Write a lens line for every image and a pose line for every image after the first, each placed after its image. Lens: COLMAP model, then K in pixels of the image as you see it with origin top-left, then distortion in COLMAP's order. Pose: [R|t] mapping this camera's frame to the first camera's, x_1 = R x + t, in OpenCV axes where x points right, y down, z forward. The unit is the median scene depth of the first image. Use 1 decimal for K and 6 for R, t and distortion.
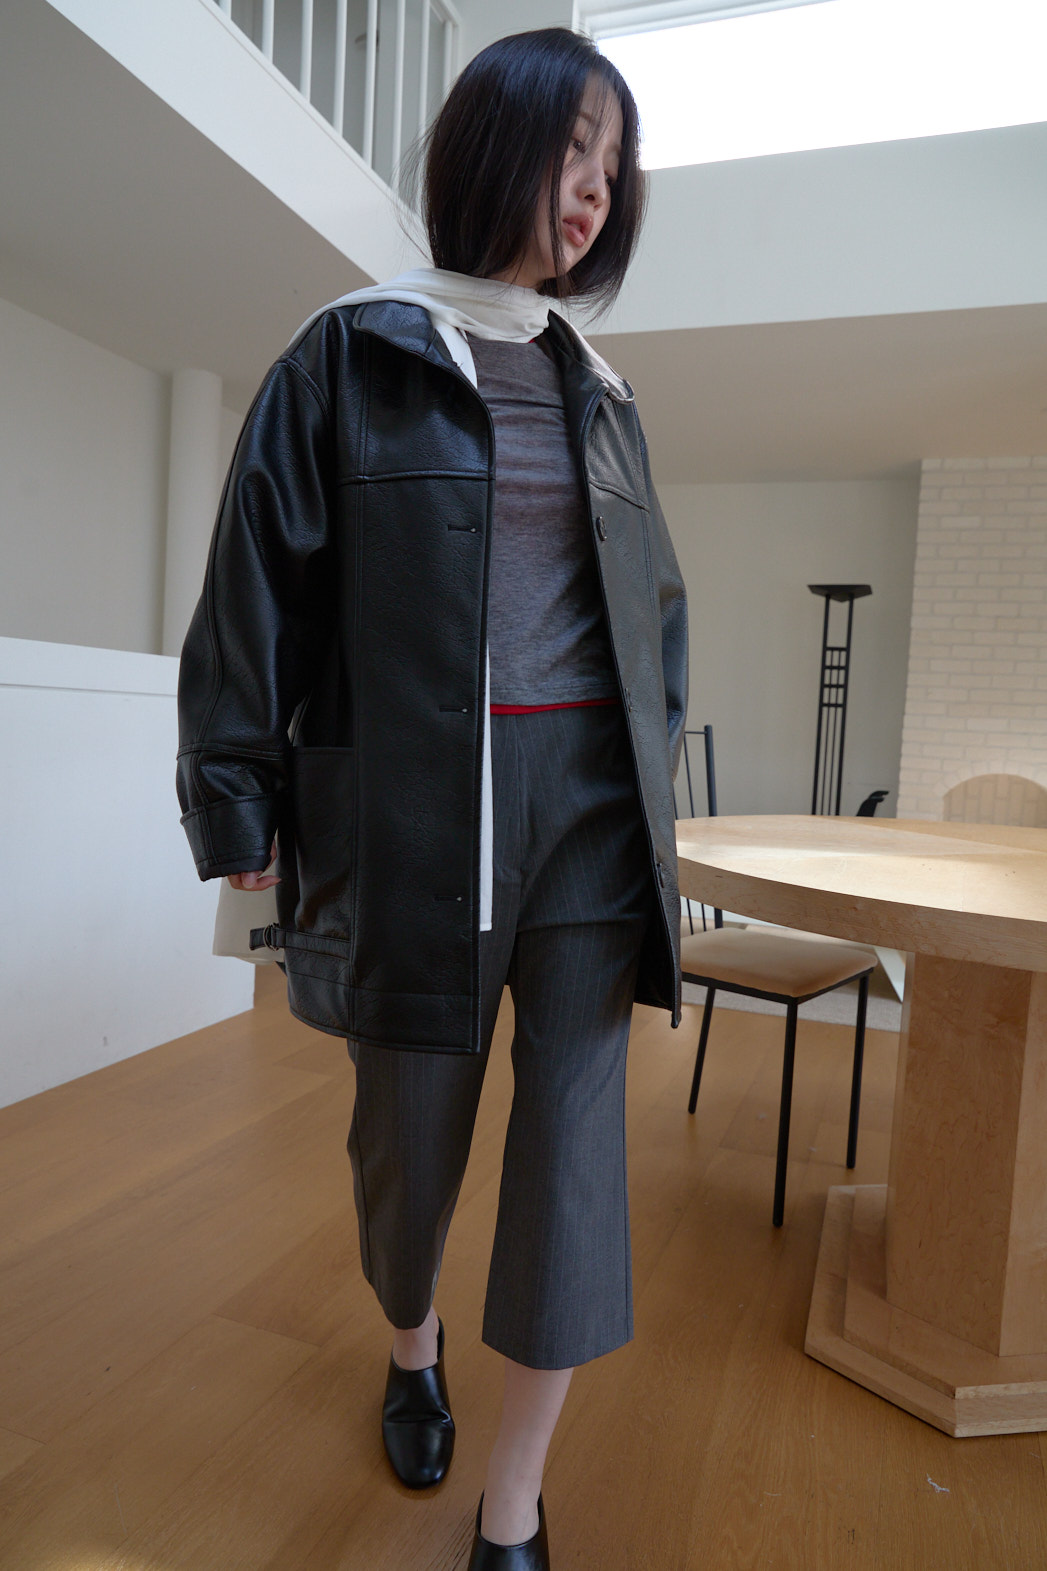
lens RADIAL K [[1071.8, 0, 529.0], [0, 1071.8, 789.6], [0, 0, 1]] dist [-0.001499, -0.007401]
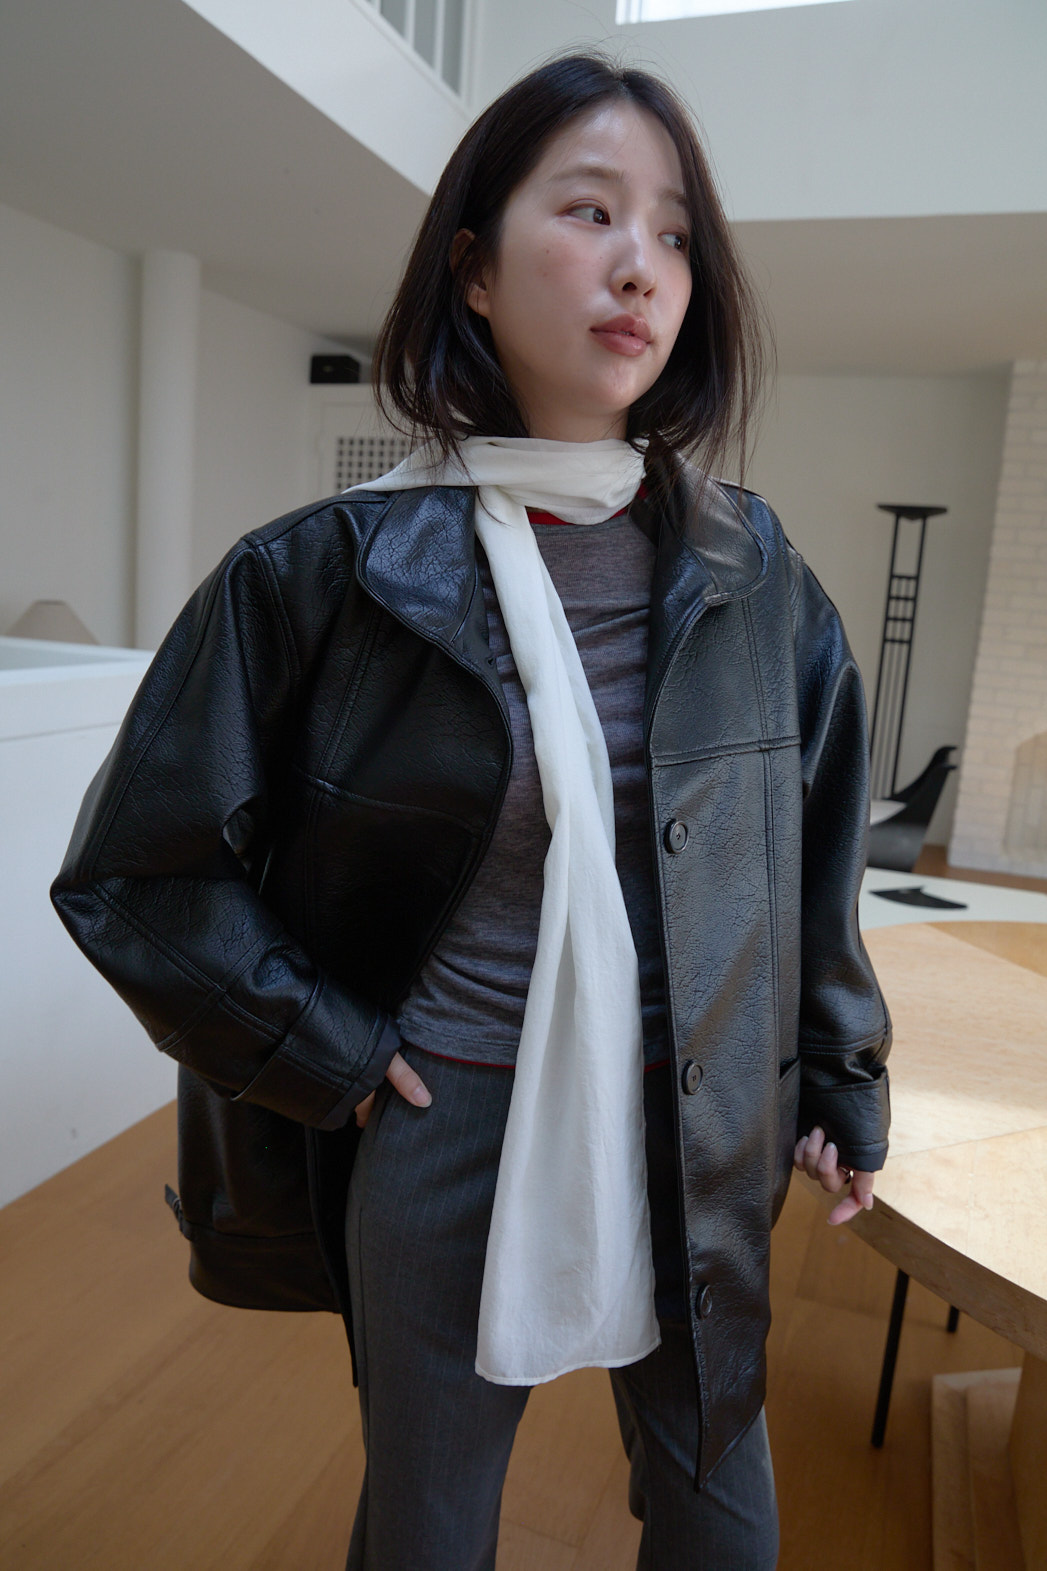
lens RADIAL K [[1123.4, 0, 528.1], [0, 1123.4, 787.7], [0, 0, 1]] dist [-0.069708, 0.044330]
pose [[0.999866, 0.015651, -0.004836, -0.033853], [-0.014935, 0.992237, 0.123463, -0.156293], [0.006731, -0.123374, 0.992337, 0.163767]]
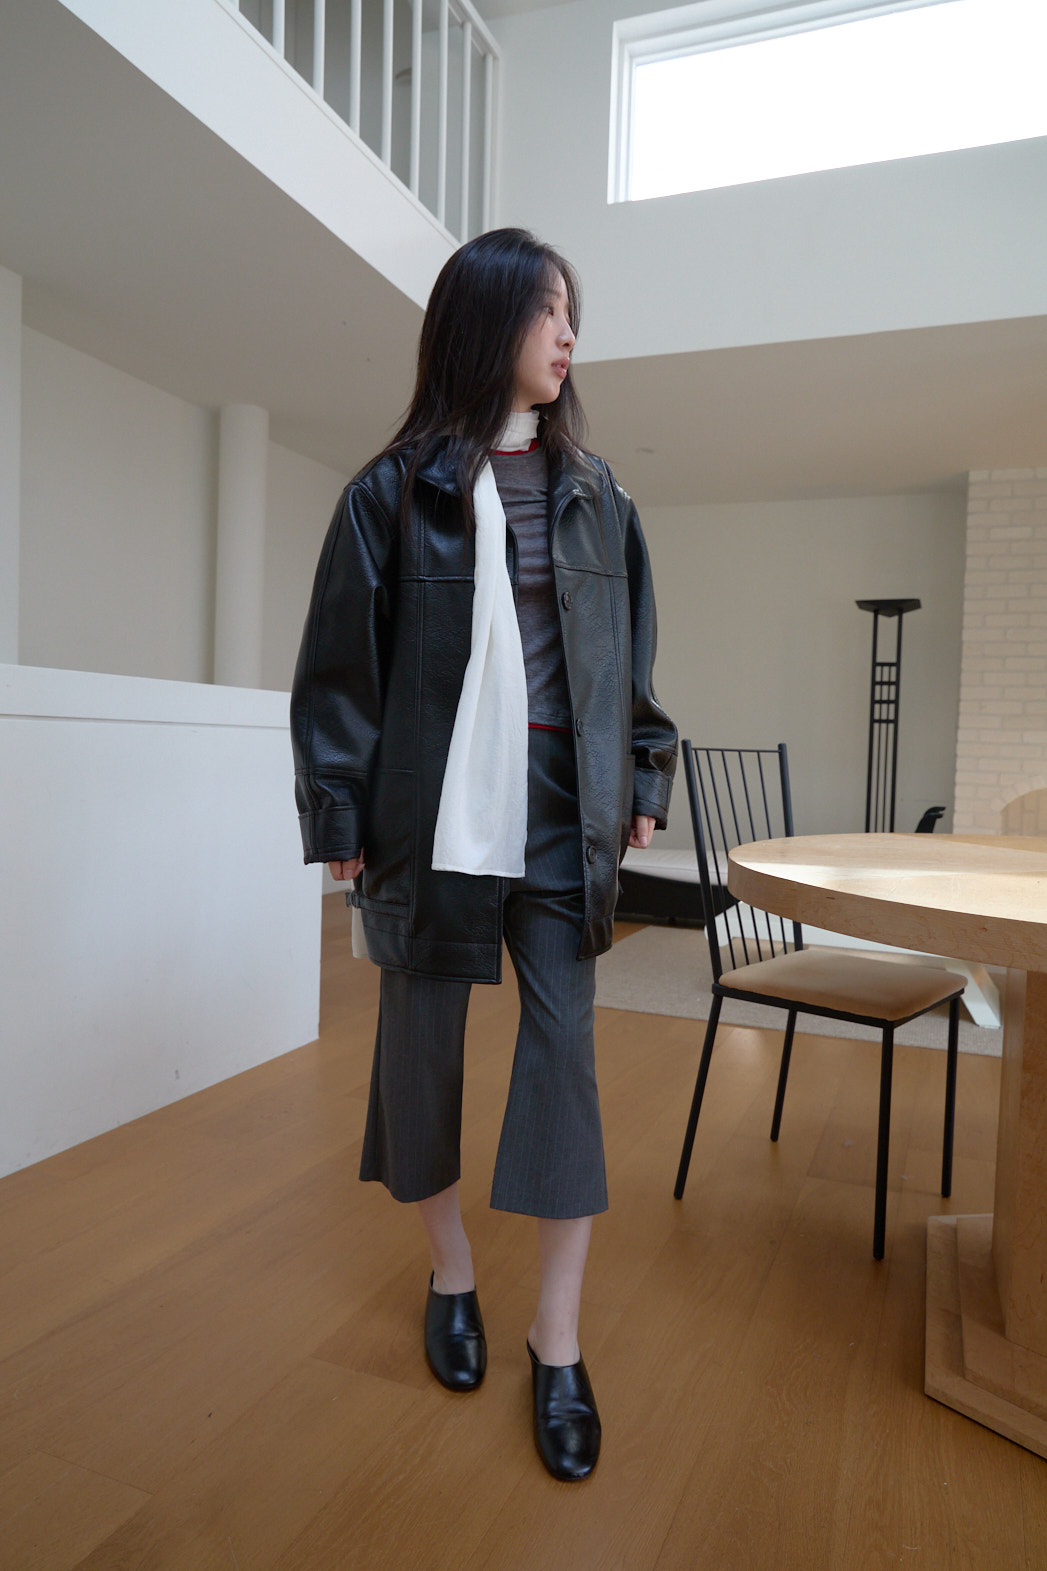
lens RADIAL K [[1071.8, 0, 529.1], [0, 1071.8, 787.6], [0, 0, 1]] dist [-0.001499, -0.007401]
pose [[0.999344, -0.020618, -0.029769, -0.035082], [0.019901, 0.999510, -0.024175, -0.000416], [0.030253, 0.023566, 0.999264, 0.011750]]
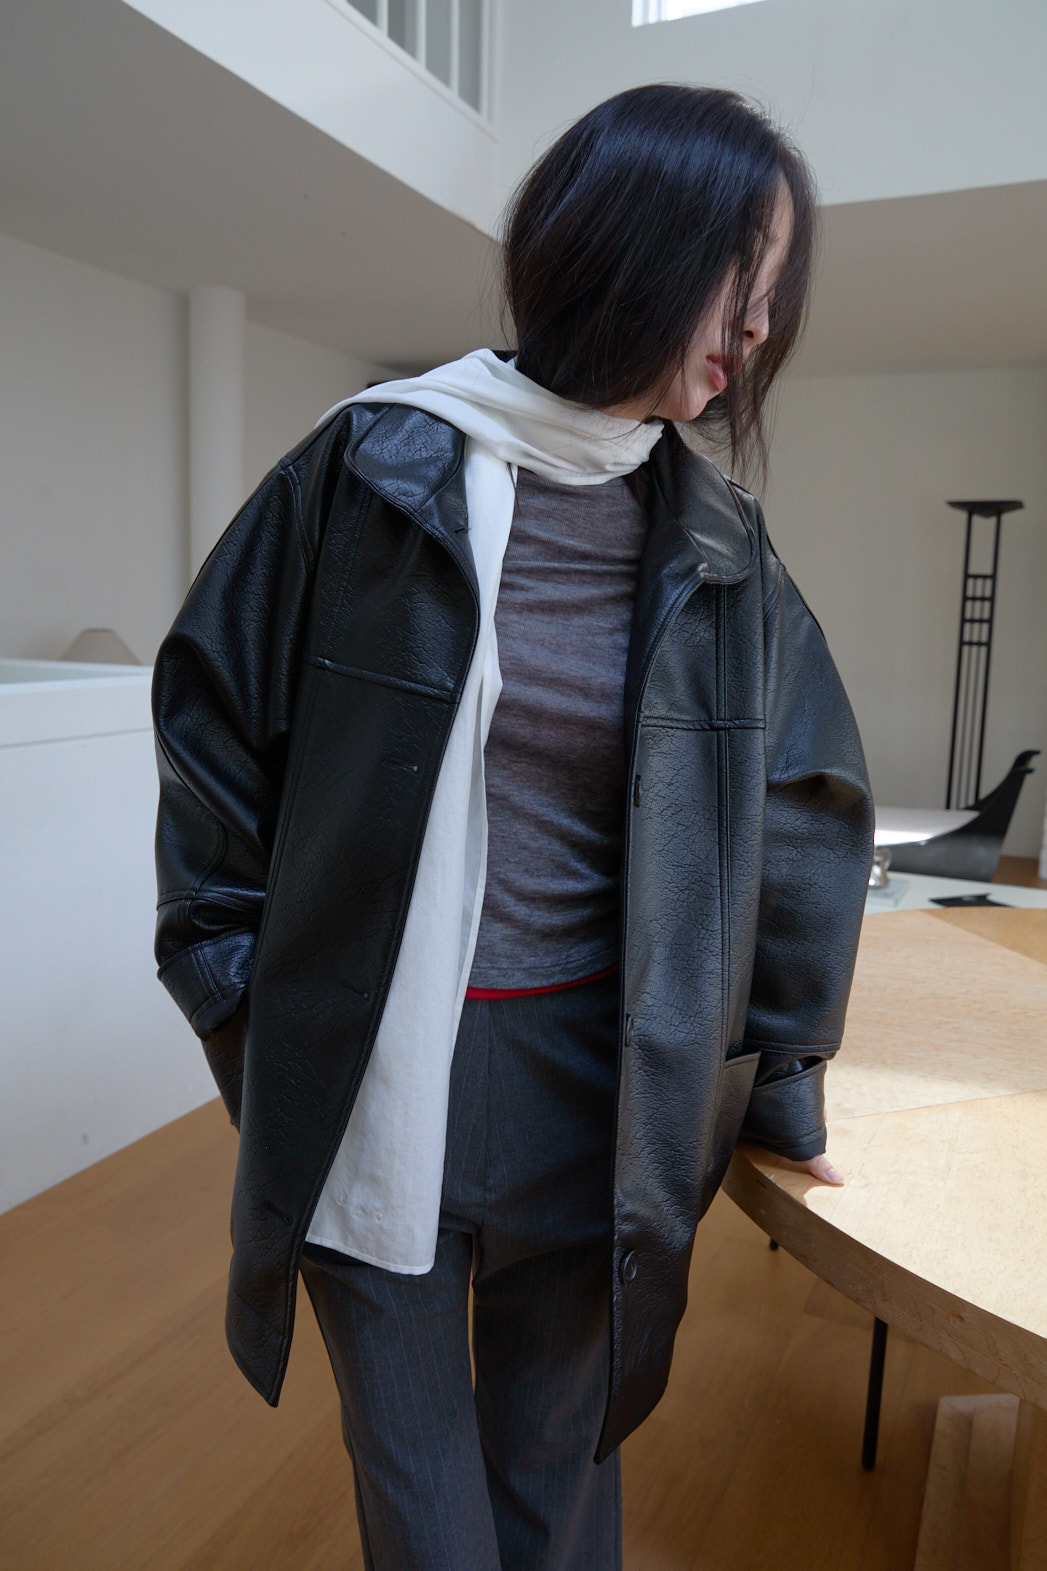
lens RADIAL K [[1147.1, 0, 526.9], [0, 1147.1, 786.4], [0, 0, 1]] dist [-0.090492, 0.078693]
pose [[0.994404, -0.010276, -0.105147, 0.058692], [0.019888, 0.995673, 0.090772, -0.126138], [0.103759, -0.092355, 0.990305, 0.166336]]
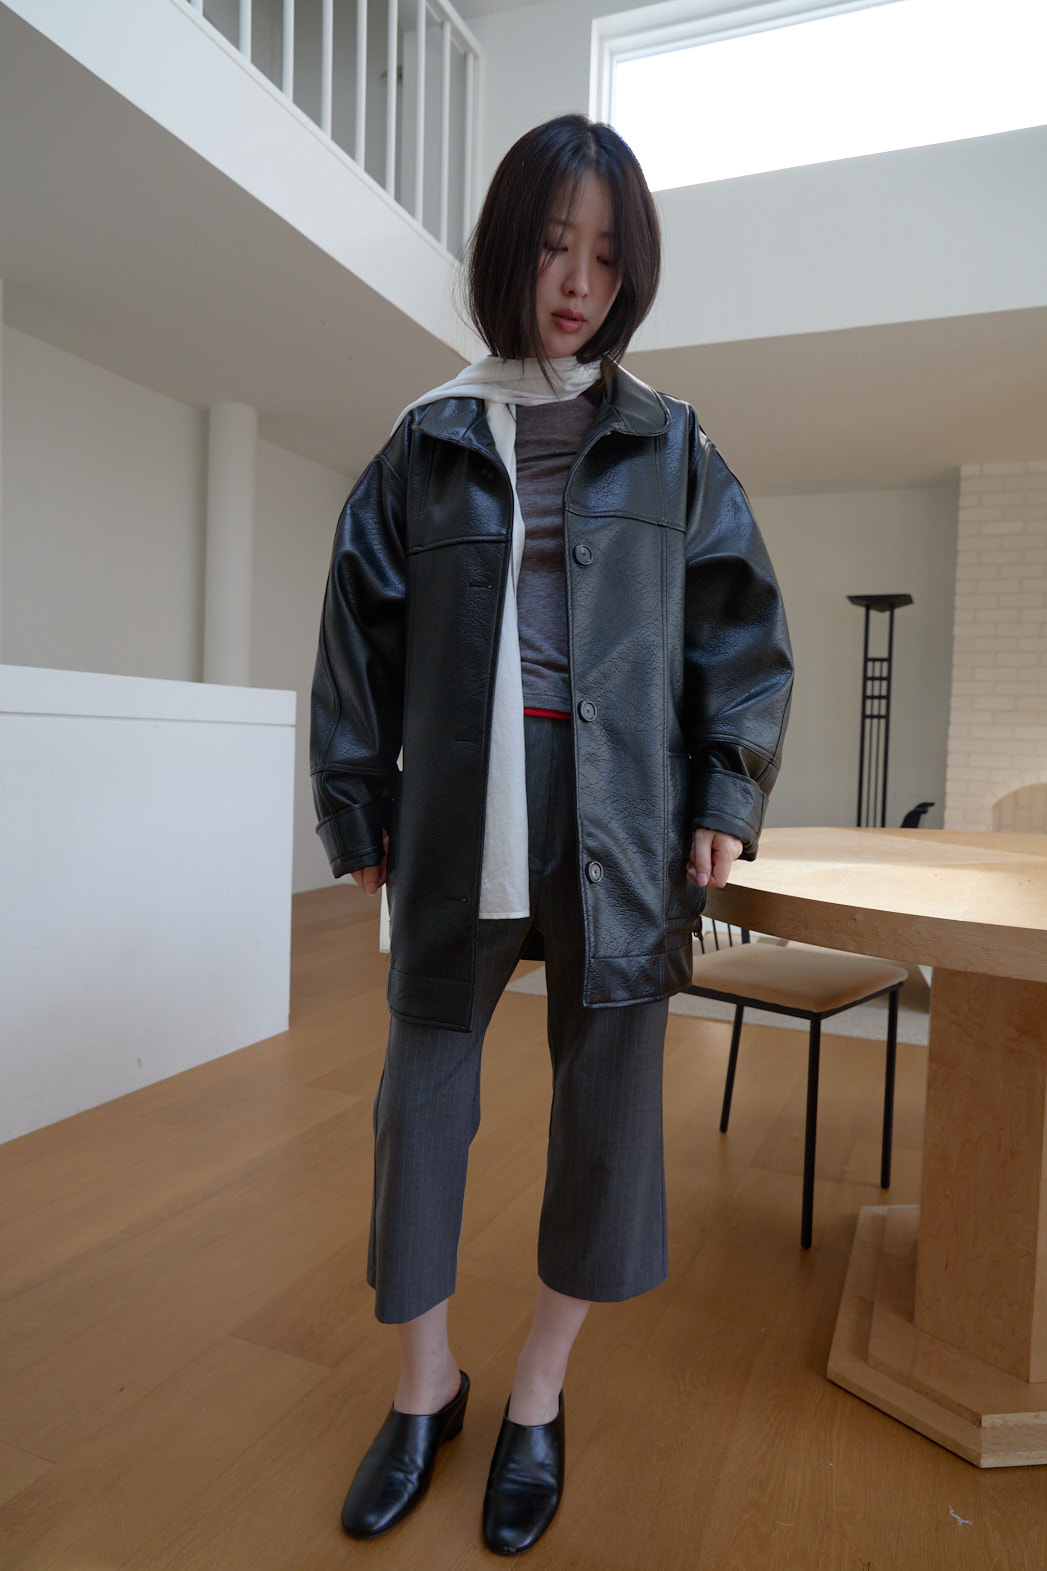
lens RADIAL K [[1071.8, 0, 528.2], [0, 1071.8, 787.8], [0, 0, 1]] dist [-0.001499, -0.007401]
pose [[0.998567, -0.019878, -0.049692, 0.027551], [0.018867, 0.999607, -0.020734, 0.002613], [0.050085, 0.019767, 0.998549, 0.002148]]
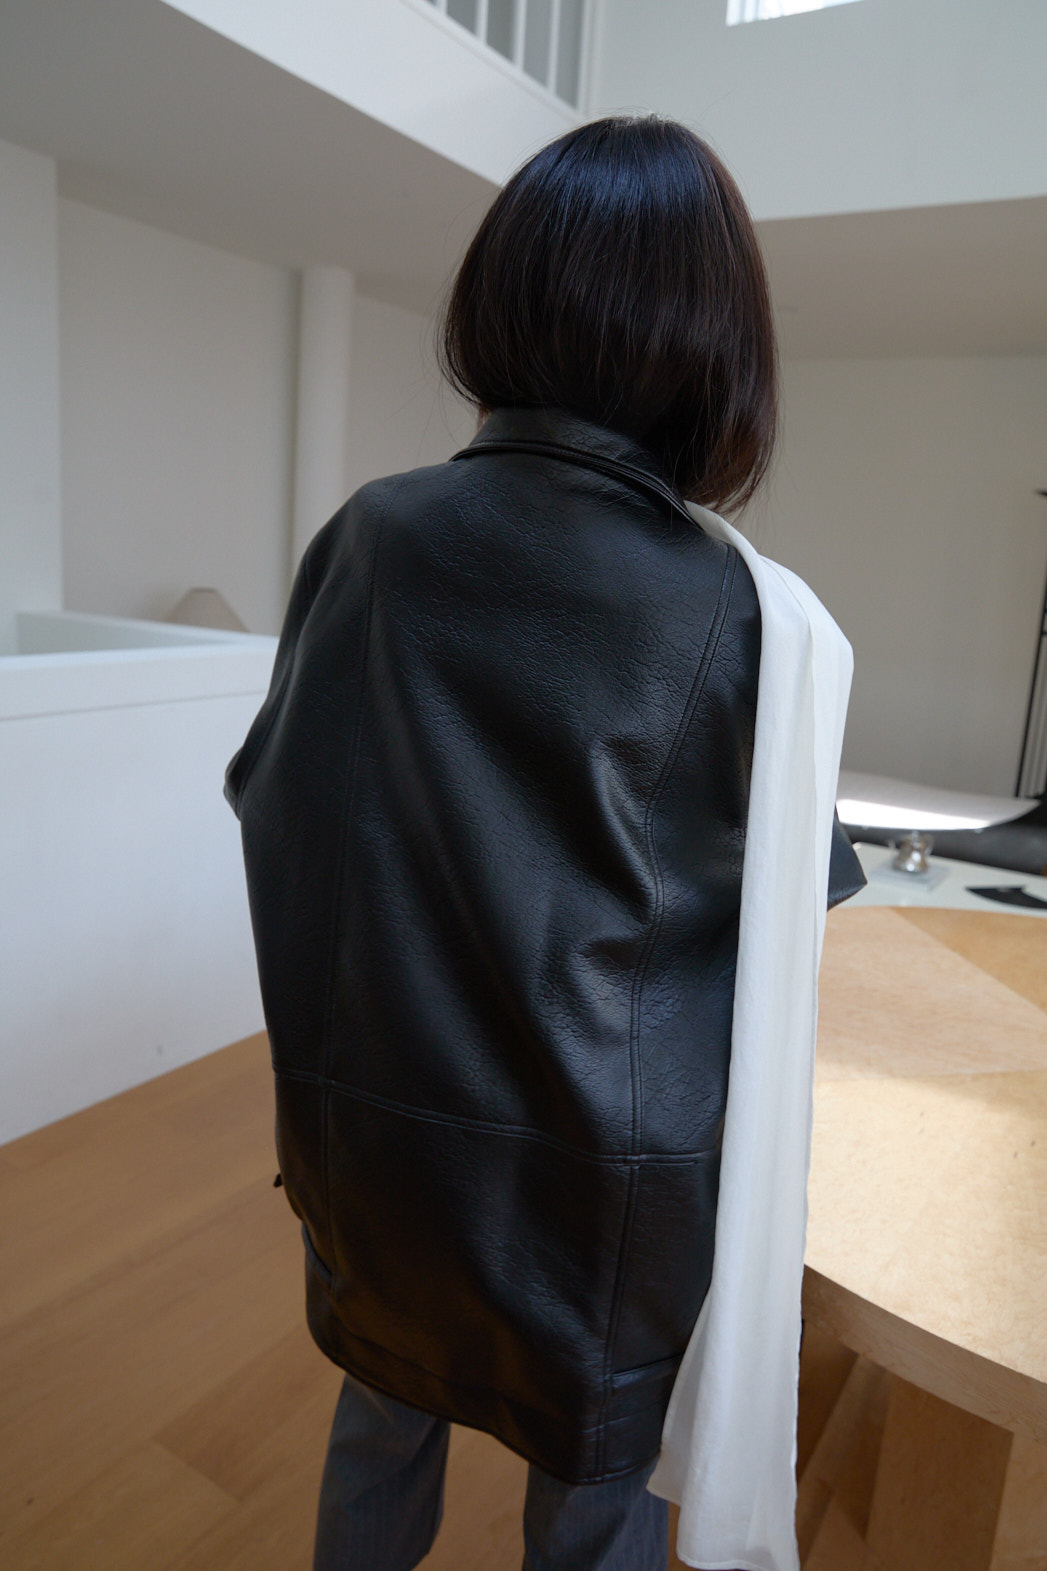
lens RADIAL K [[1147.1, 0, 522.2], [0, 1147.1, 779.9], [0, 0, 1]] dist [-0.090492, 0.078693]
pose [[0.977247, 0.052340, -0.205544, 0.138420], [-0.025168, 0.990843, 0.132650, -0.164272], [0.210605, -0.124459, 0.969616, 0.085888]]
